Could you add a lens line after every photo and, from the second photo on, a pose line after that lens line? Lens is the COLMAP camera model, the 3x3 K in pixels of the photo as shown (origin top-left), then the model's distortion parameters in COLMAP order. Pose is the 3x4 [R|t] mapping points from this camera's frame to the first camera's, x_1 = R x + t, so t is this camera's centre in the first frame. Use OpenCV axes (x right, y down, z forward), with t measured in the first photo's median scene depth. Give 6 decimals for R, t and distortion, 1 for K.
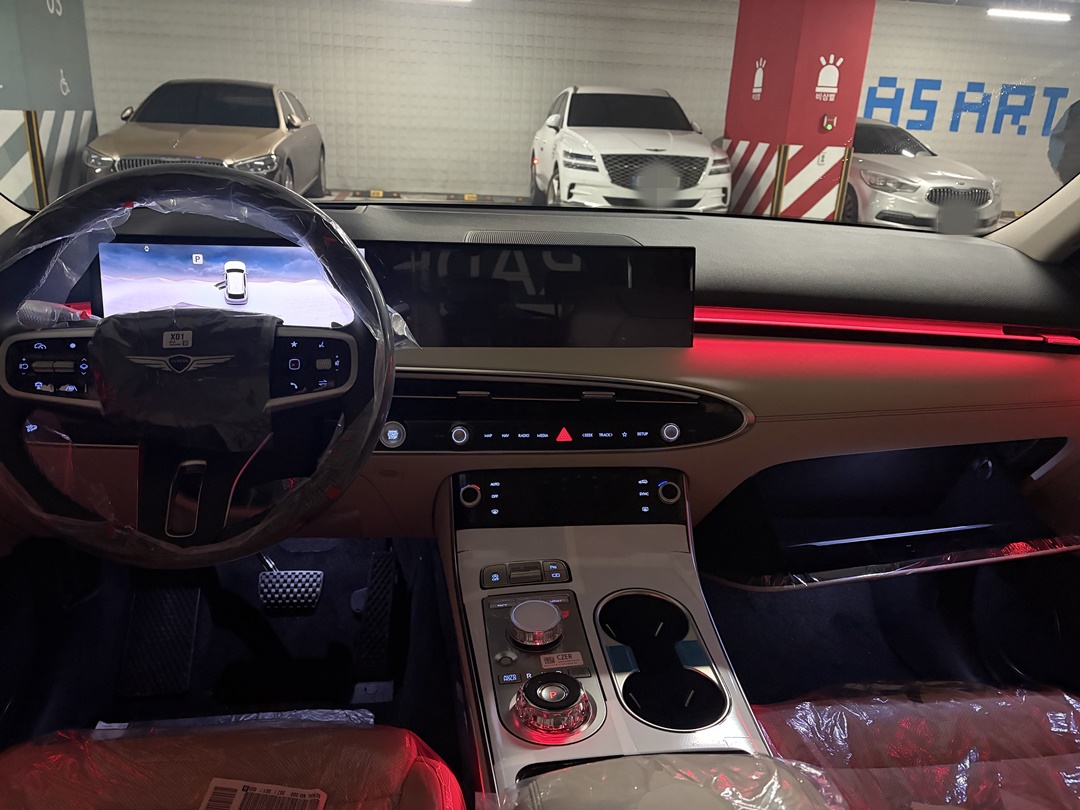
lens RADIAL K [[817.9, 0, 534.6], [0, 817.9, 402.7], [0, 0, 1]] dist [0.050888, -0.044290]
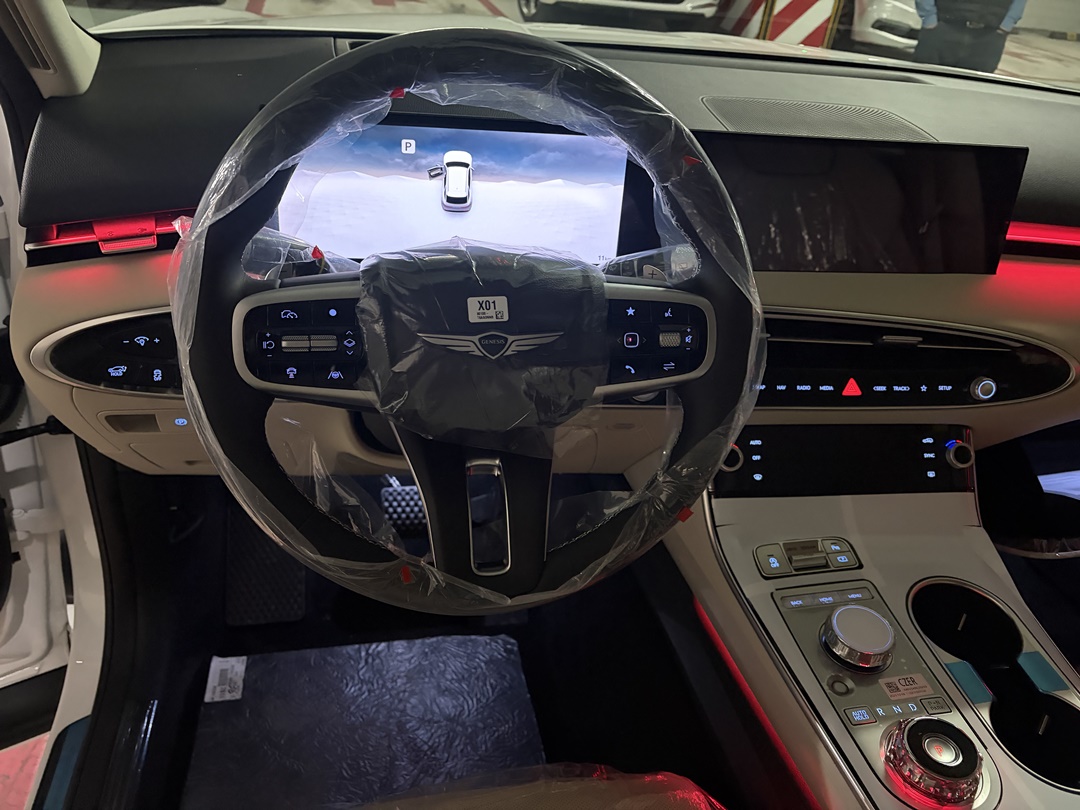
lens RADIAL K [[817.9, 0, 542.5], [0, 817.9, 402.0], [0, 0, 1]] dist [0.050888, -0.044290]
pose [[0.995452, 0.015456, 0.094004, -0.345041], [-0.036958, 0.972126, 0.231527, -0.124060], [-0.087806, -0.233948, 0.968276, 0.237413]]
